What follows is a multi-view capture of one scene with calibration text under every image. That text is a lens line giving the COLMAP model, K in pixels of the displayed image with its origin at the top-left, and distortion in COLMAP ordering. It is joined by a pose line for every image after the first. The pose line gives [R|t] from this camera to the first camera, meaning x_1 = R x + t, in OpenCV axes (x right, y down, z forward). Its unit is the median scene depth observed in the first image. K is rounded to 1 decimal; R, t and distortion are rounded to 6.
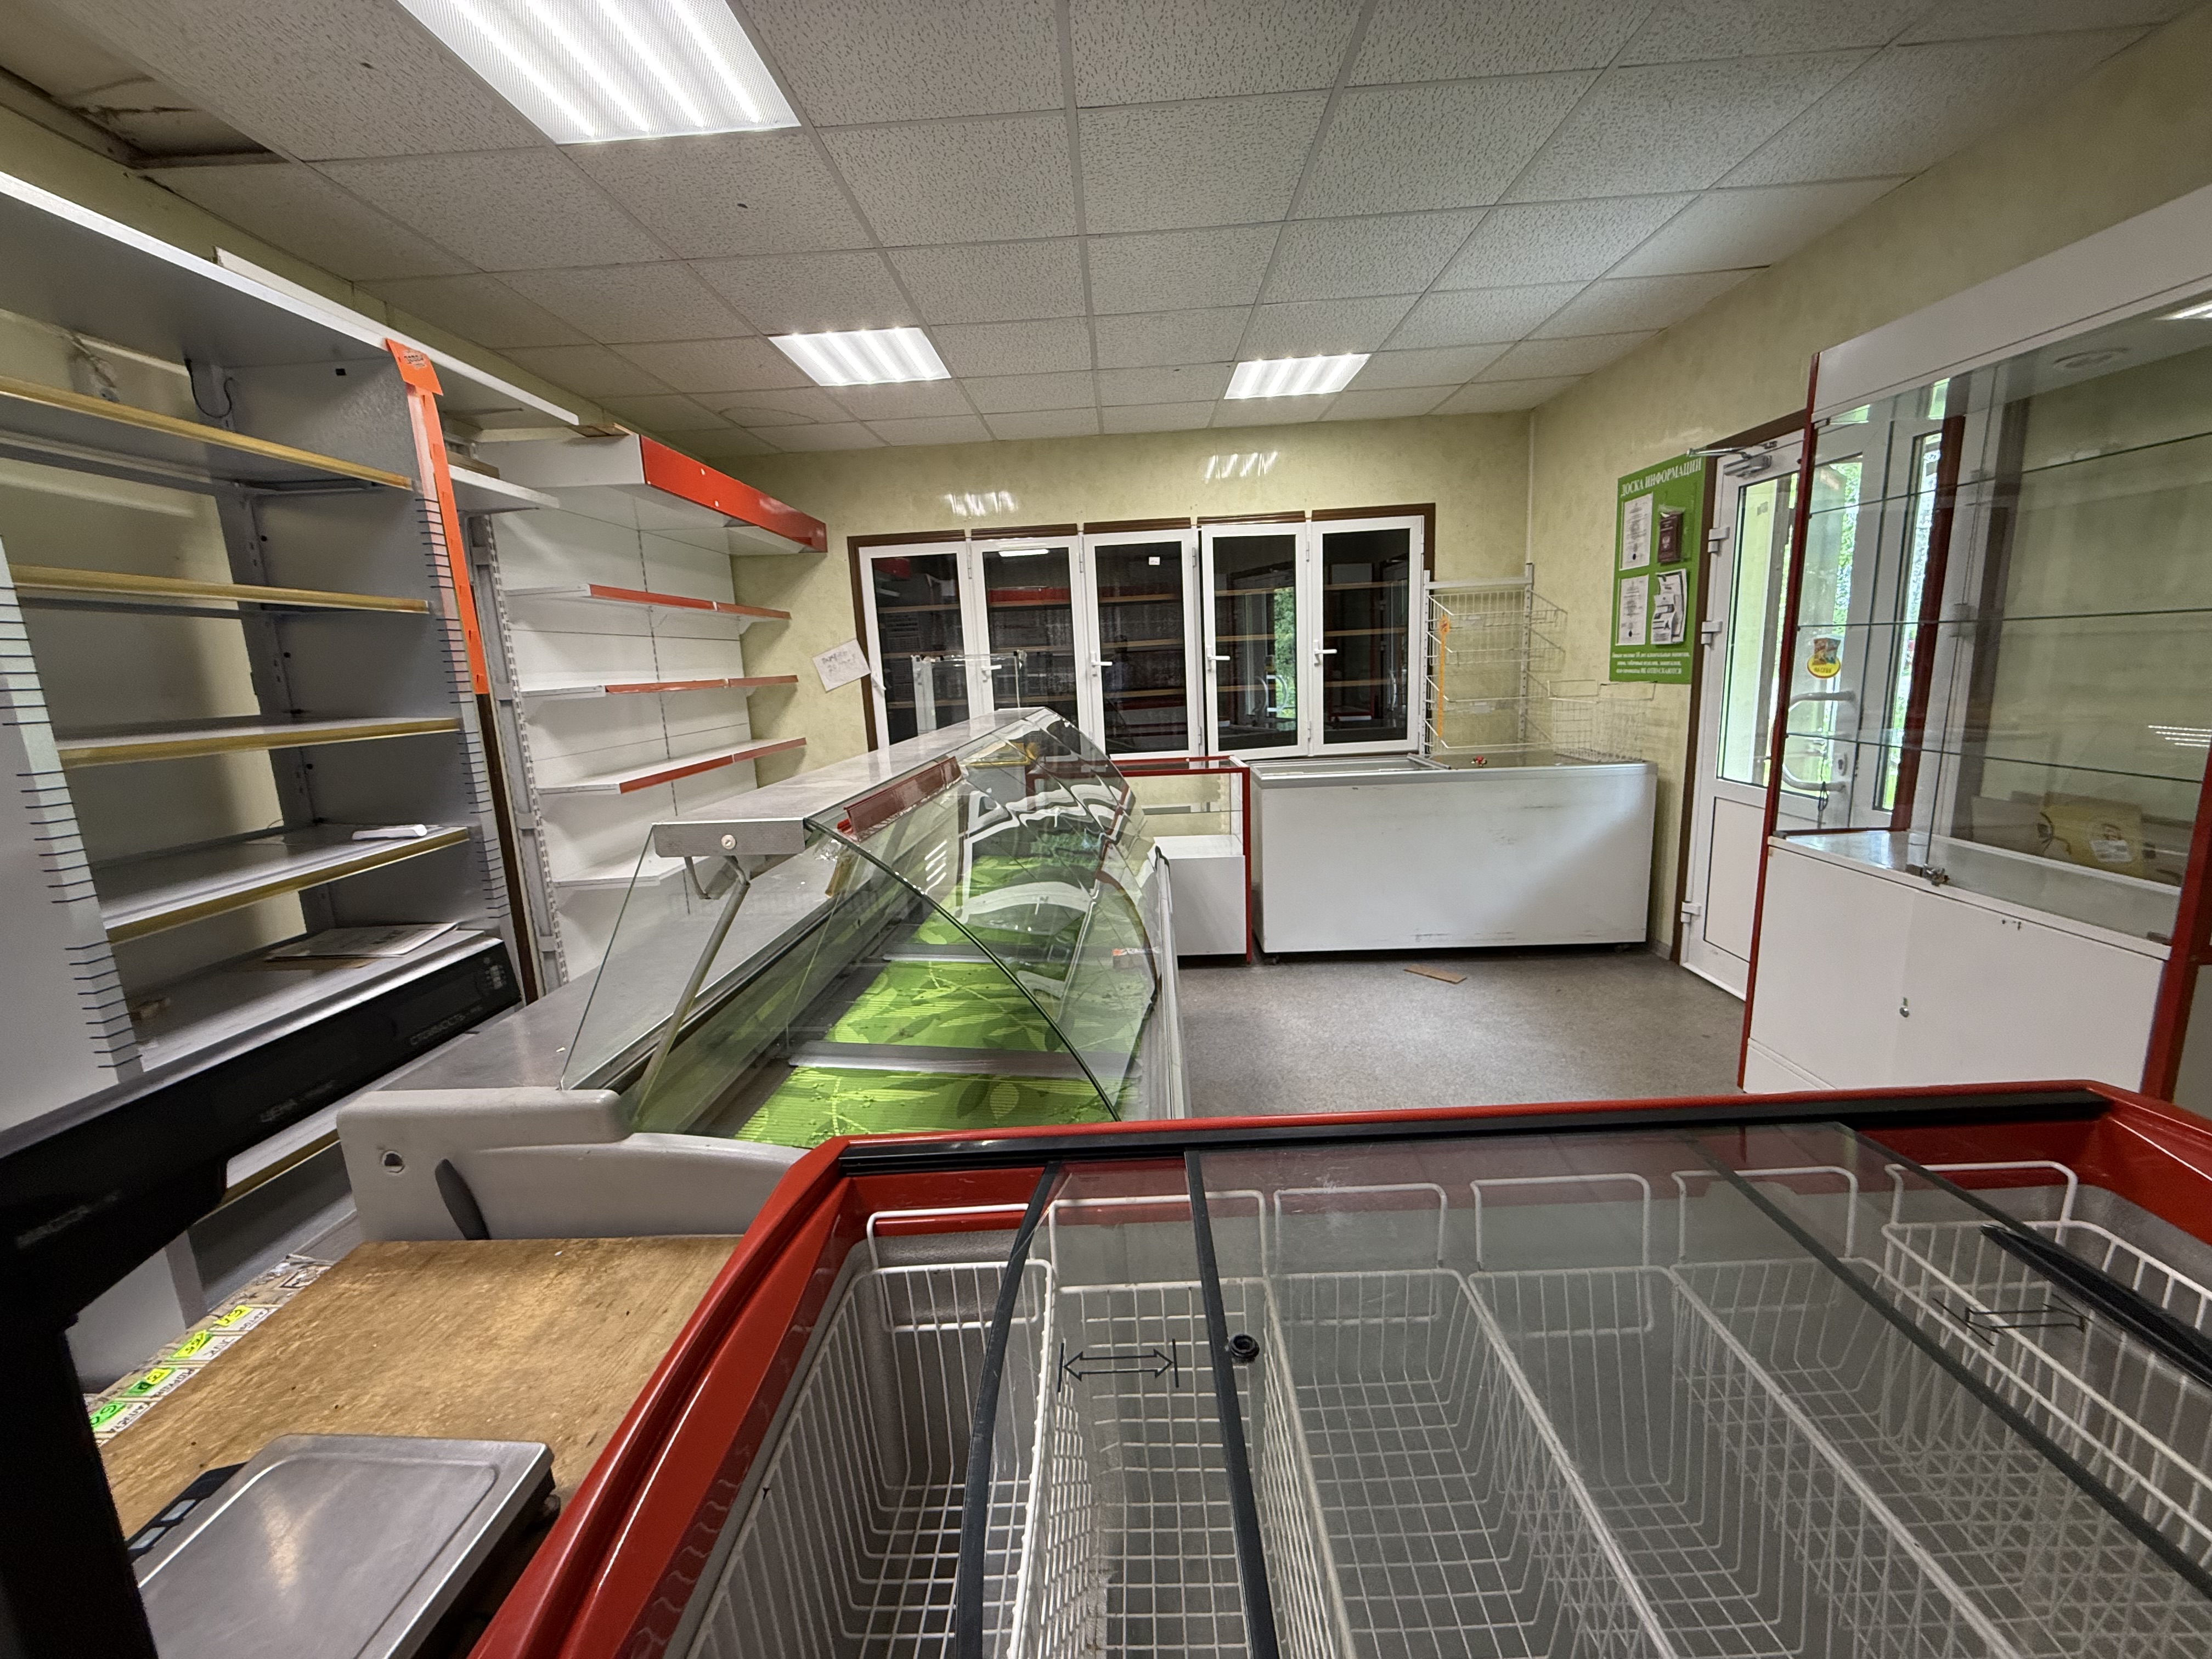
lens RADIAL K [[880.4, 0, 1099.3], [0, 880.4, 829.1], [0, 0, 1]] dist [0.000648, 0.000549]
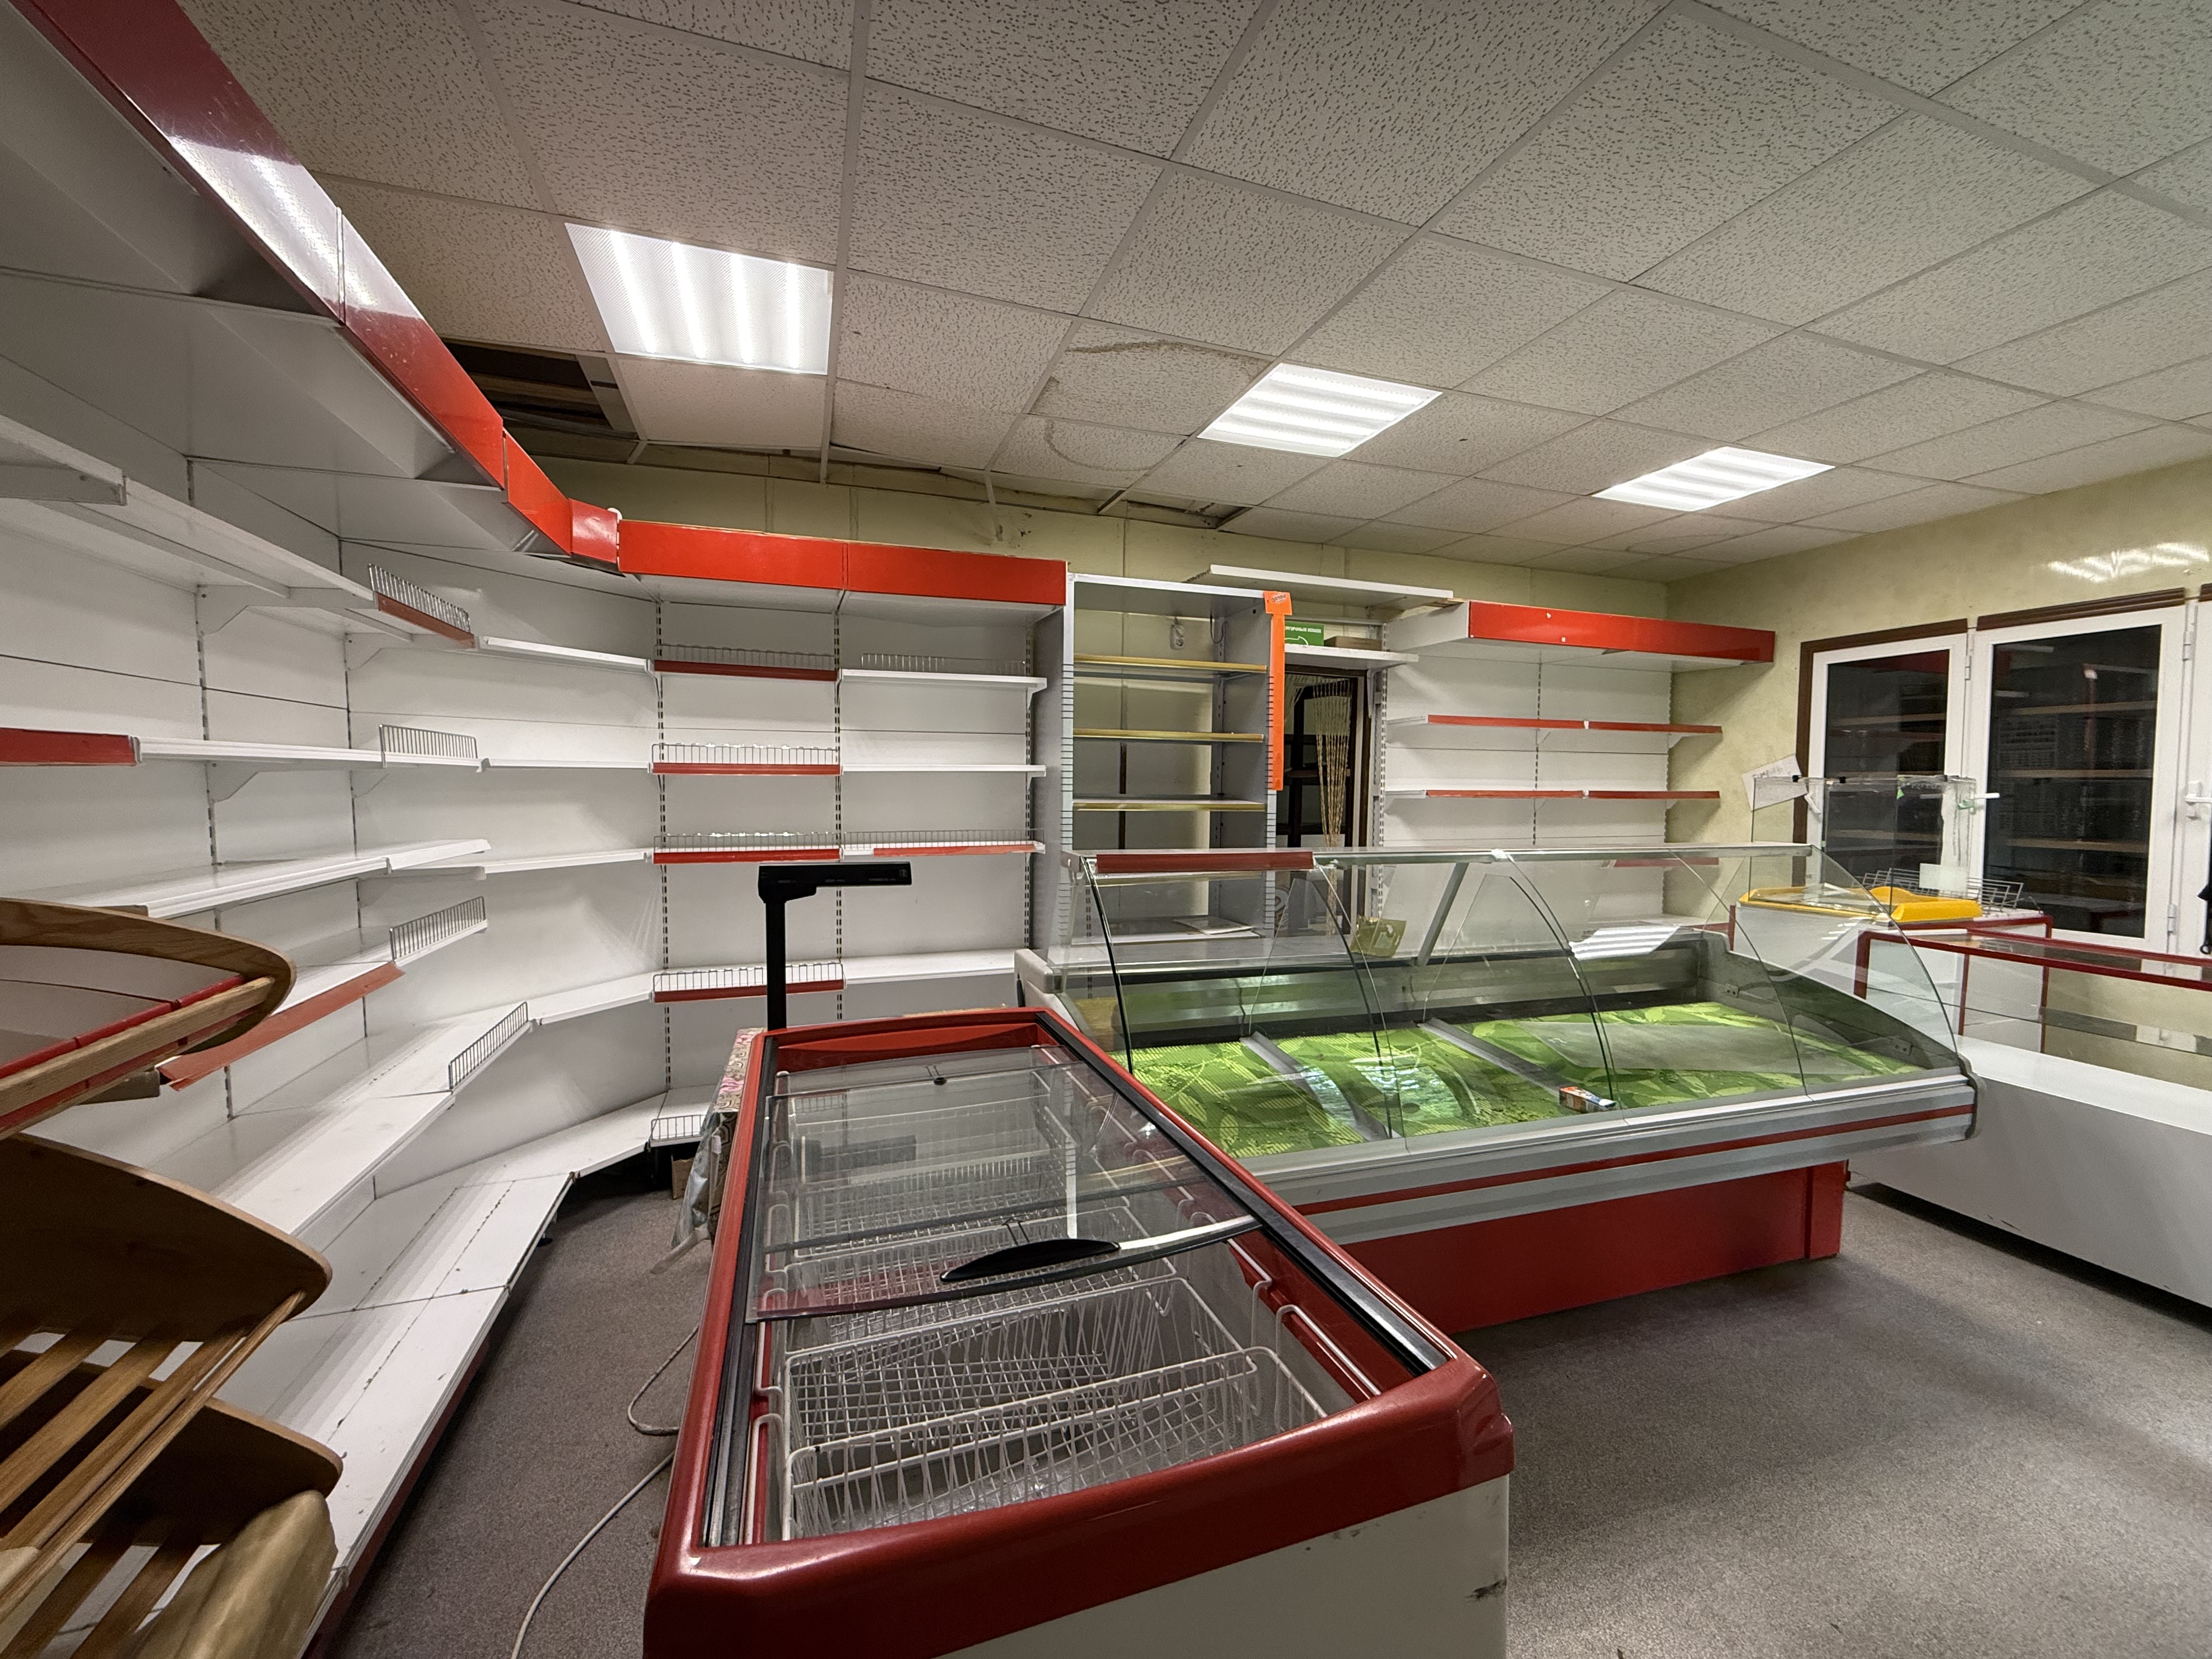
lens RADIAL K [[881.3, 0, 1098.7], [0, 881.3, 829.1], [0, 0, 1]] dist [0.001218, -0.000022]
pose [[0.349249, 0.094778, -0.932224, 0.380198], [-0.199554, 0.979572, 0.024830, -0.031257], [0.915534, 0.177357, 0.361028, 0.068157]]
